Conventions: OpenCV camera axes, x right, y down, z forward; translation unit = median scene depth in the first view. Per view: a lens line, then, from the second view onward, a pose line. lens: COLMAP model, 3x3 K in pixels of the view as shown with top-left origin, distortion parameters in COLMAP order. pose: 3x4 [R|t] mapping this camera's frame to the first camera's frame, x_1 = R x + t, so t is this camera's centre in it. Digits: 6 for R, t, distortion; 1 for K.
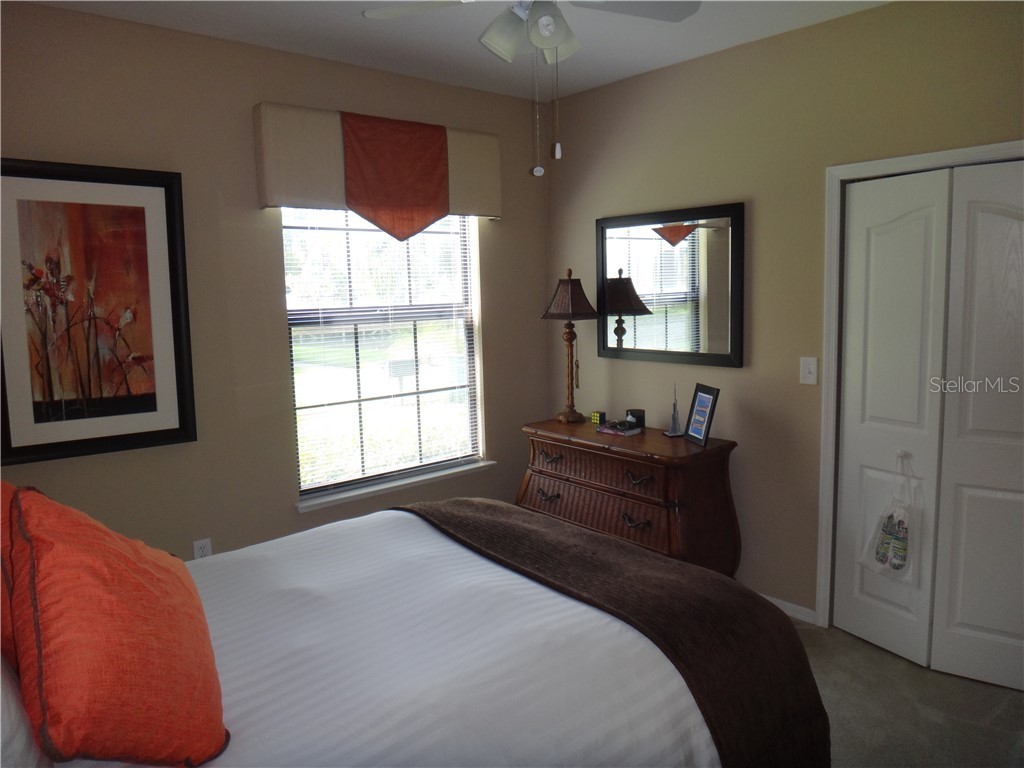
lens RADIAL K [[733.3, 0, 511.6], [0, 733.3, 383.8], [0, 0, 1]] dist [-0.010988, -0.005492]
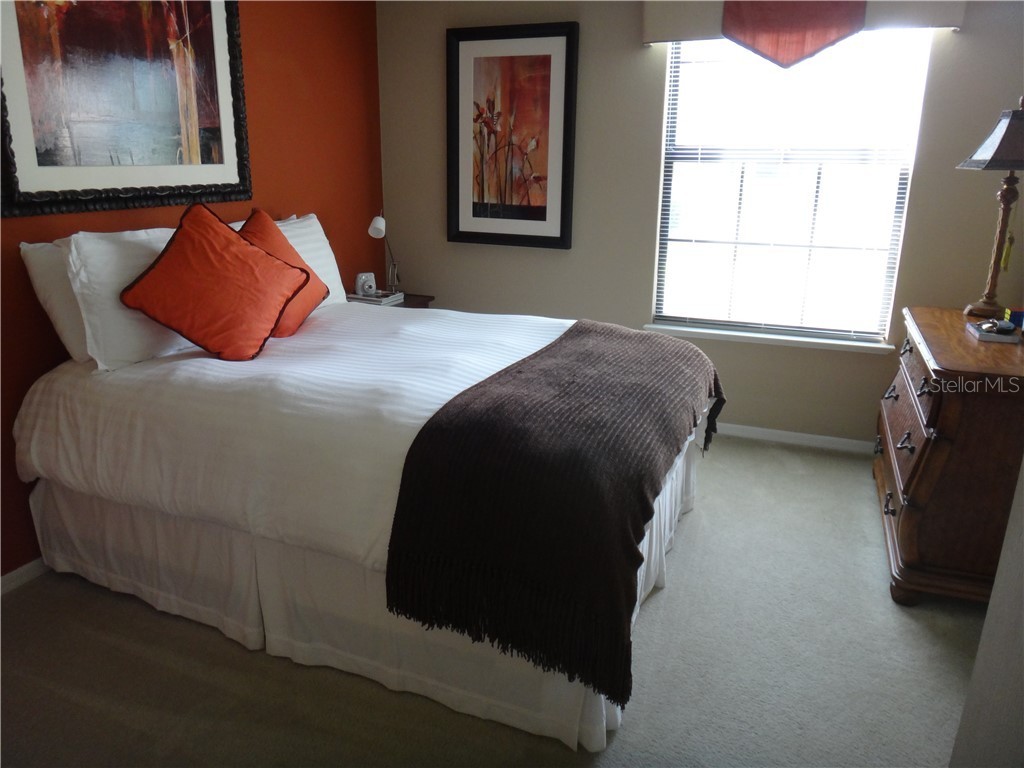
lens RADIAL K [[733.3, 0, 510.9], [0, 733.3, 380.3], [0, 0, 1]] dist [-0.010988, -0.005492]
pose [[0.456912, 0.284084, -0.842928, 0.696517], [-0.127862, 0.958764, 0.253815, -0.014618], [0.880274, -0.008193, 0.474395, 0.339638]]
